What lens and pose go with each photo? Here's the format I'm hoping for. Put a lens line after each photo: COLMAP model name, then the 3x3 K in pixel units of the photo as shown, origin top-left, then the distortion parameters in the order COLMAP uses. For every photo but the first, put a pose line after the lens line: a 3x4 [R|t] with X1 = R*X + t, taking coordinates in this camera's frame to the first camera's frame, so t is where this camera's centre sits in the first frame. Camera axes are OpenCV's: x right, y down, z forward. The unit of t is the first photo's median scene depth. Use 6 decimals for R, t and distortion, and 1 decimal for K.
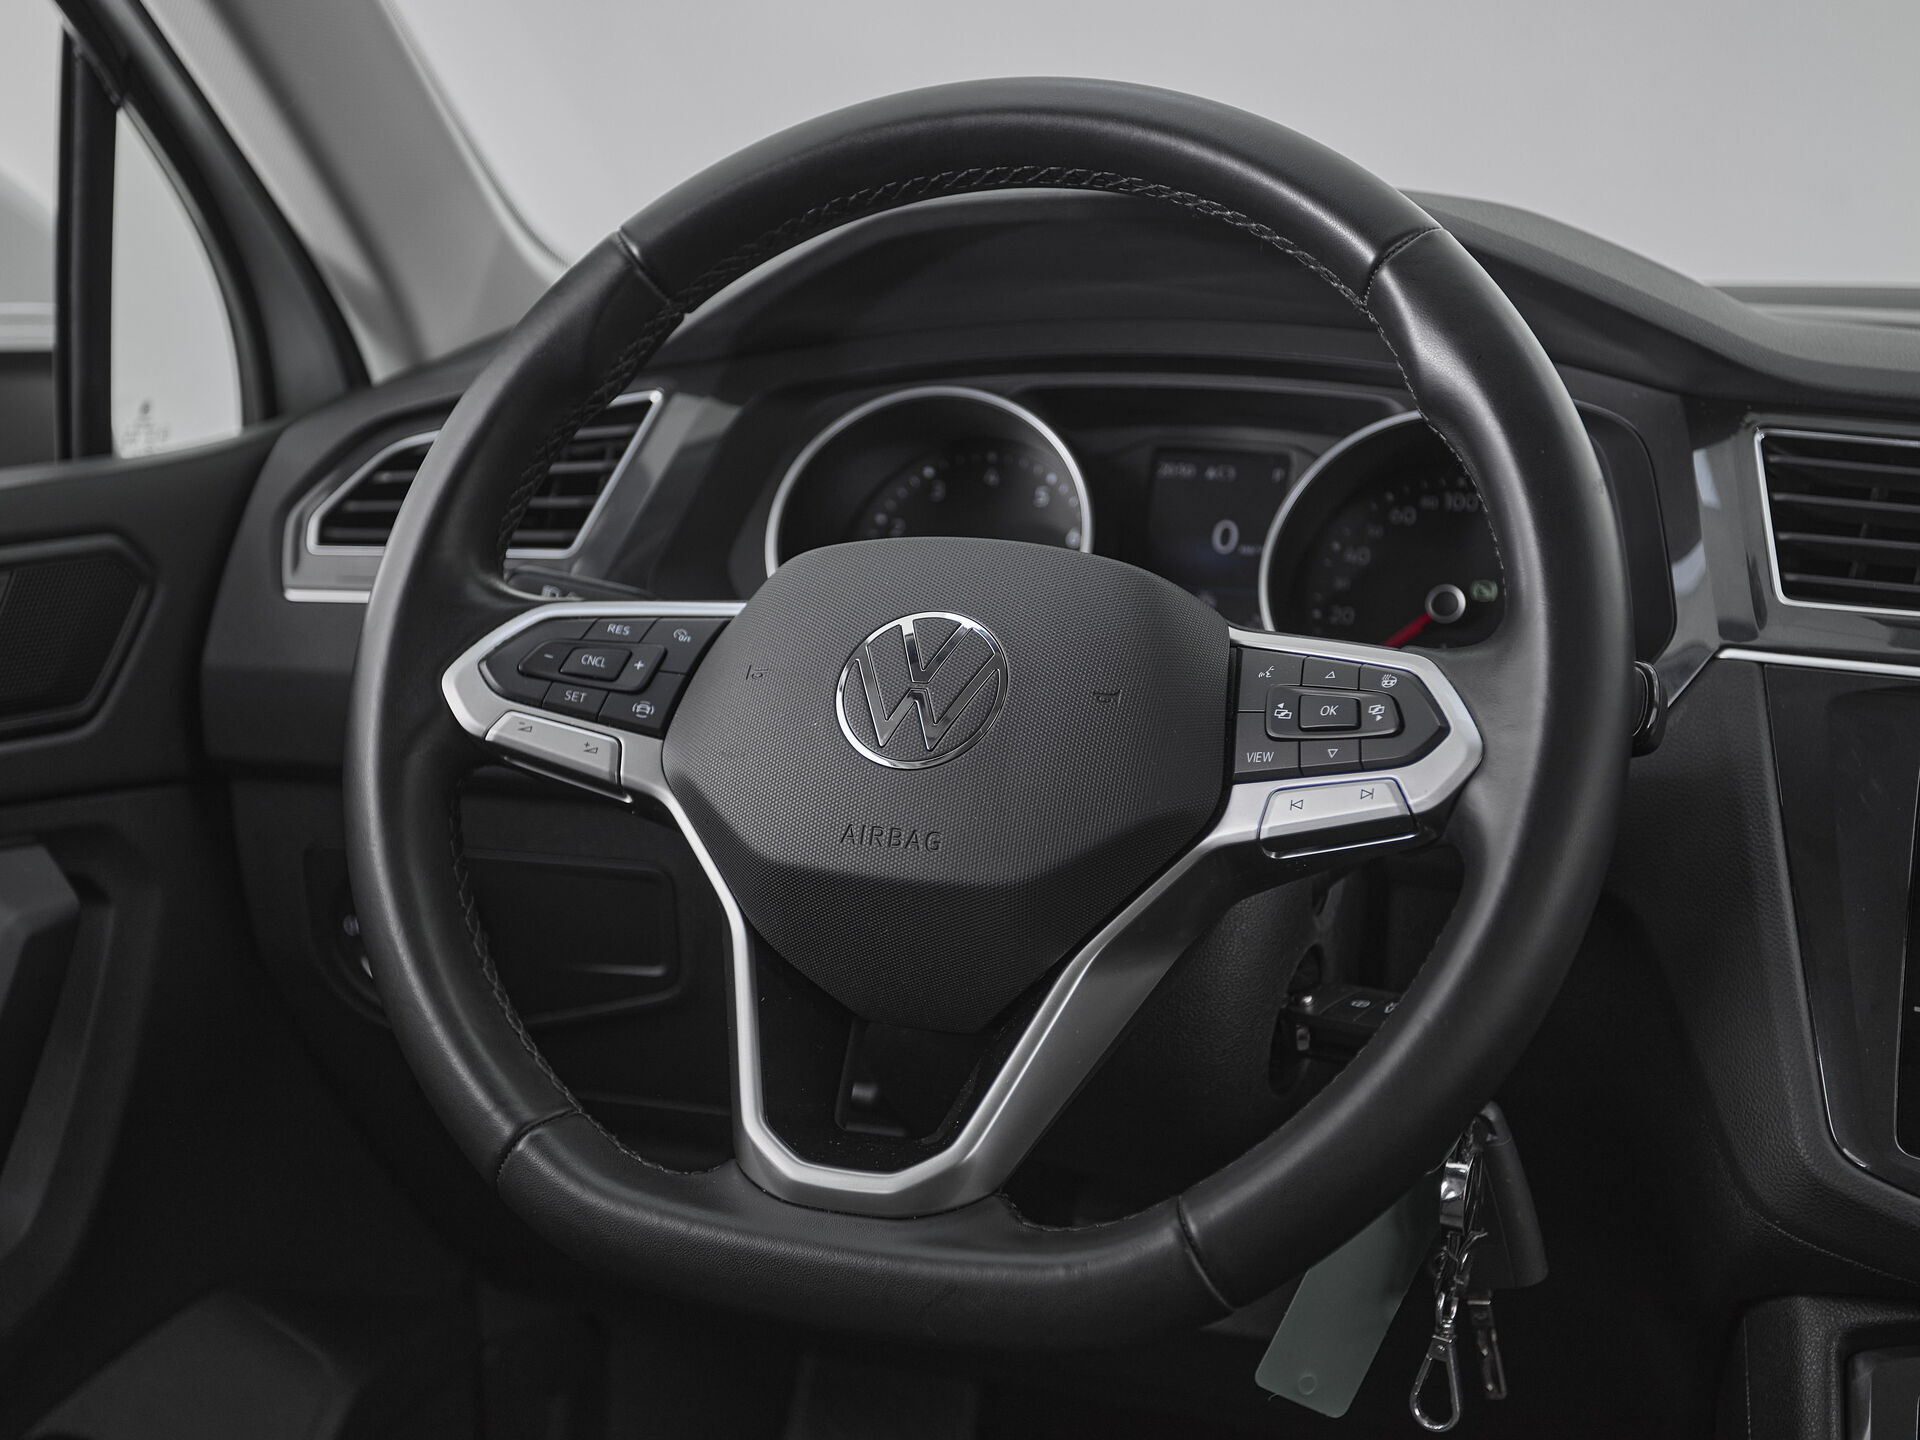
lens RADIAL K [[2486.5, 0, 960.0], [0, 2486.5, 720.0], [0, 0, 1]] dist [0.032304, 0.000476]
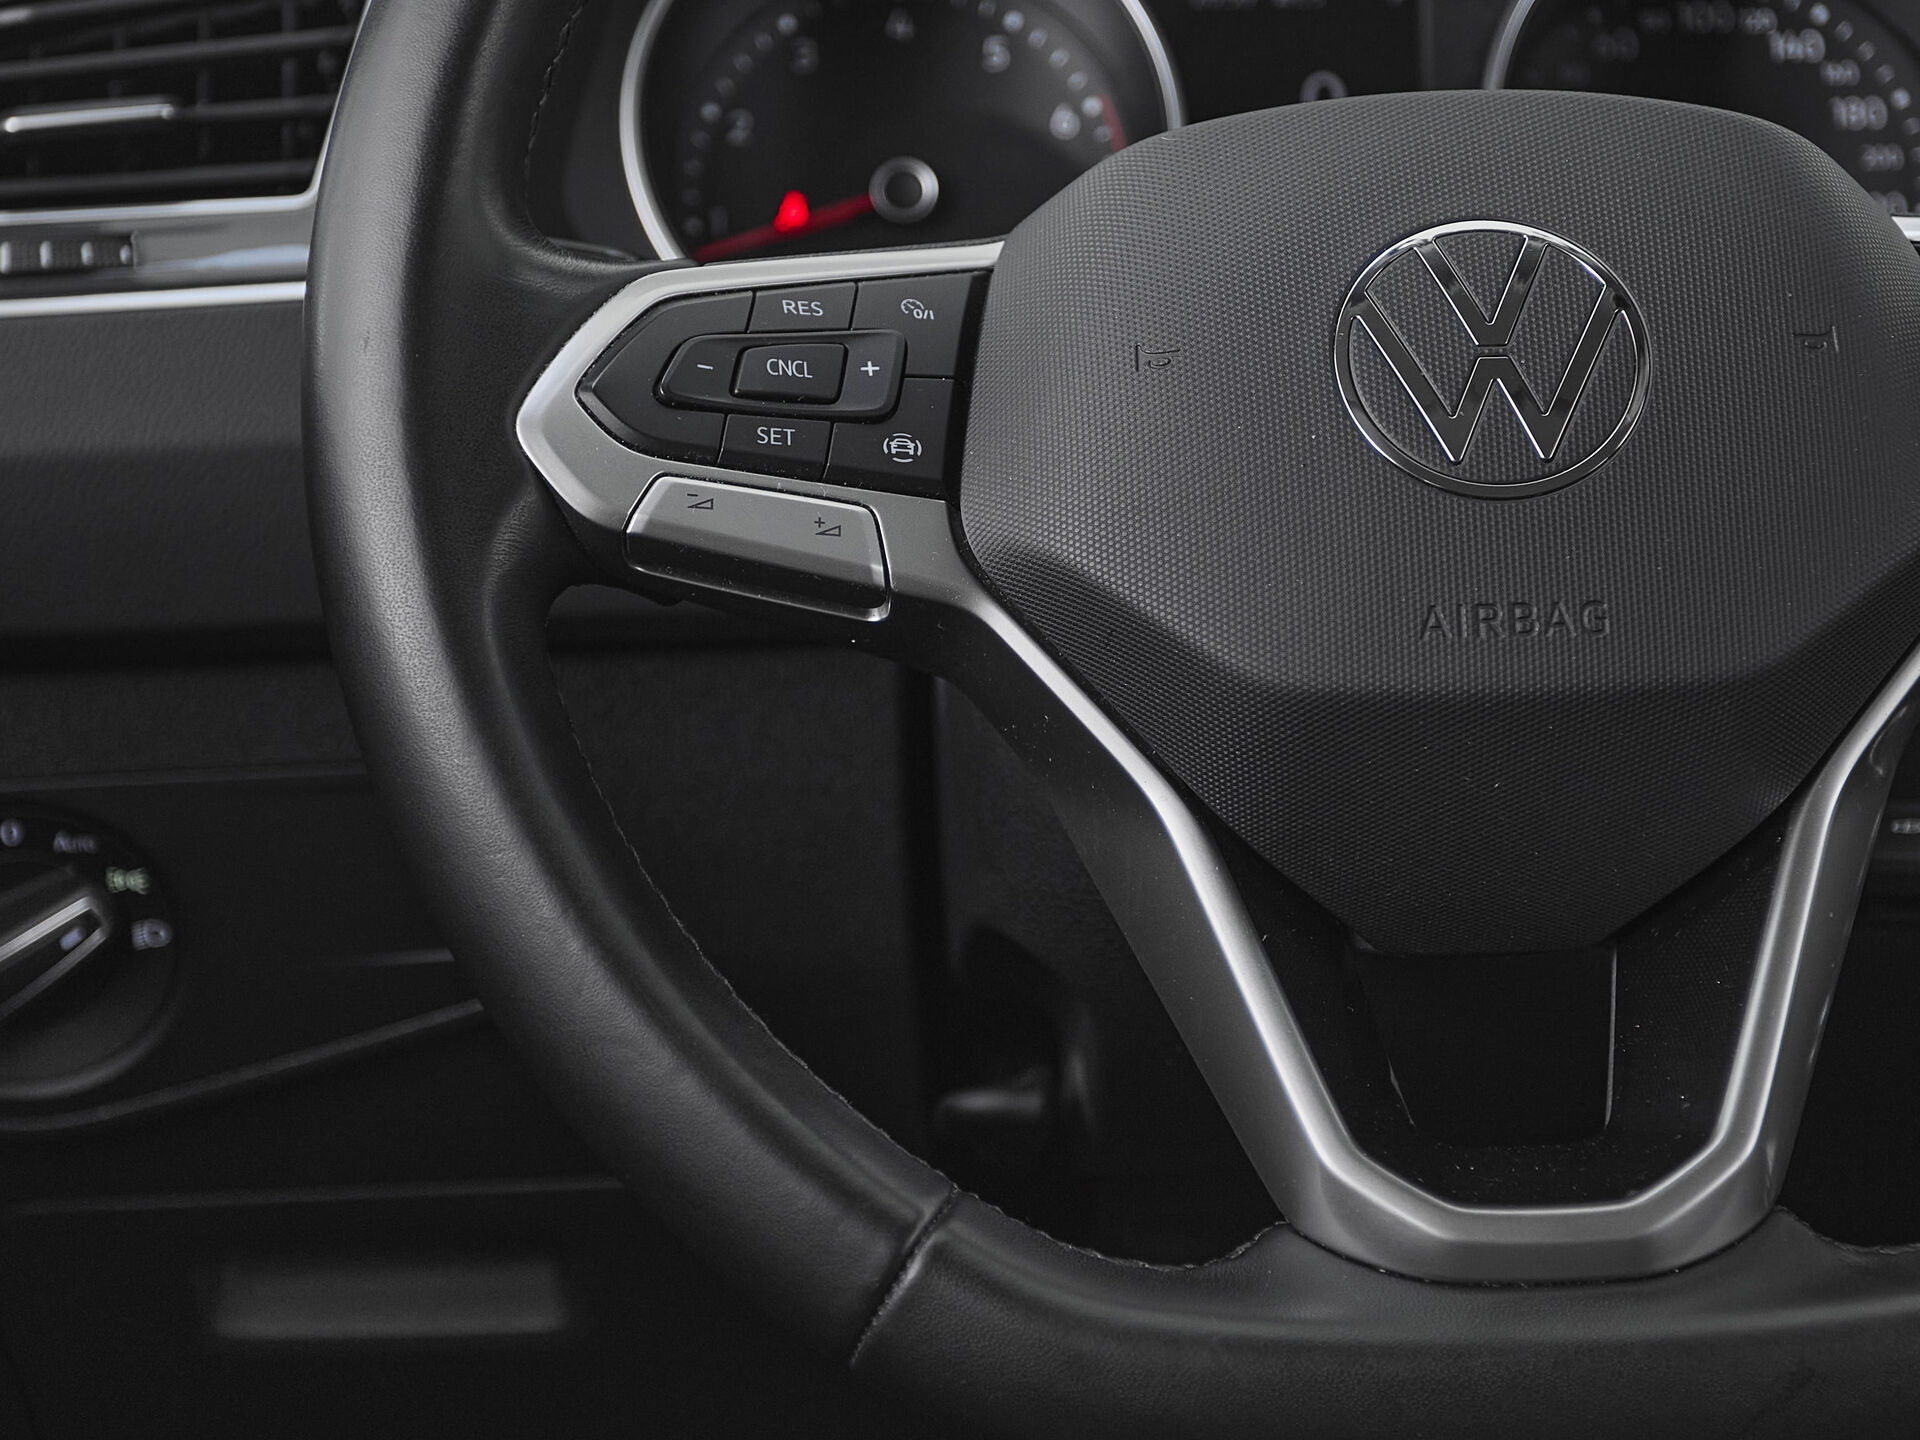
lens RADIAL K [[3924.4, 0, 961.7], [0, 3924.4, 621.4], [0, 0, 1]] dist [0.079320, -0.167609]
pose [[0.929567, -0.109329, 0.352068, -0.420549], [0.095970, 0.993851, 0.055233, -0.012674], [-0.355942, -0.017554, 0.934343, 0.190027]]
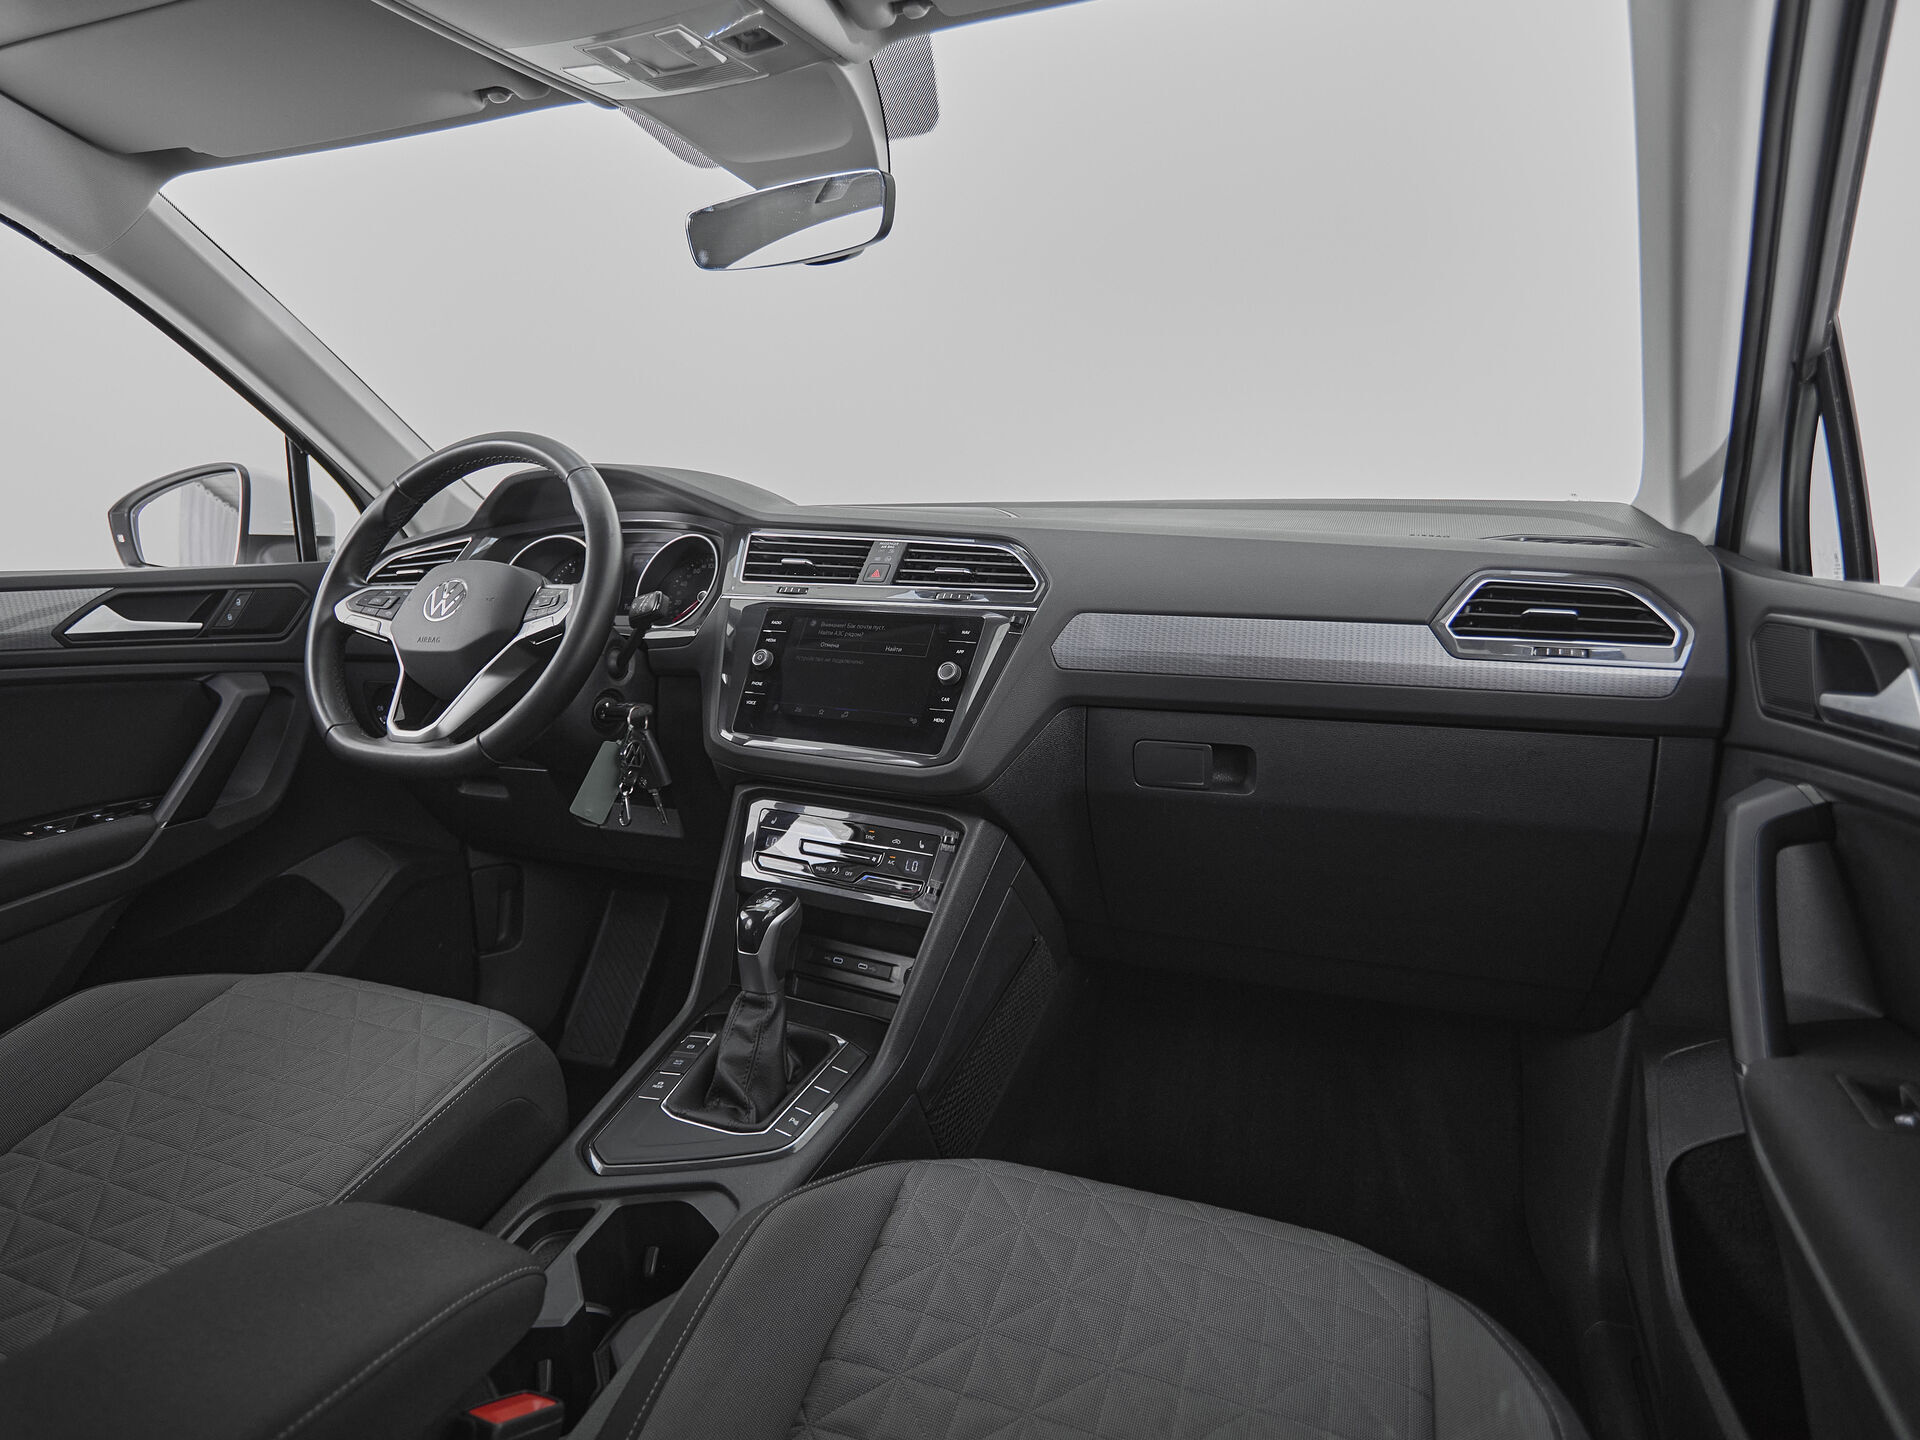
lens RADIAL K [[1095.4, 0, 946.1], [0, 1095.4, 688.5], [0, 0, 1]] dist [-0.000633, -0.000271]
pose [[0.998920, -0.015032, -0.043960, 0.710111], [0.012169, 0.997832, -0.064678, 0.207275], [0.044837, 0.064073, 0.996937, -0.475635]]
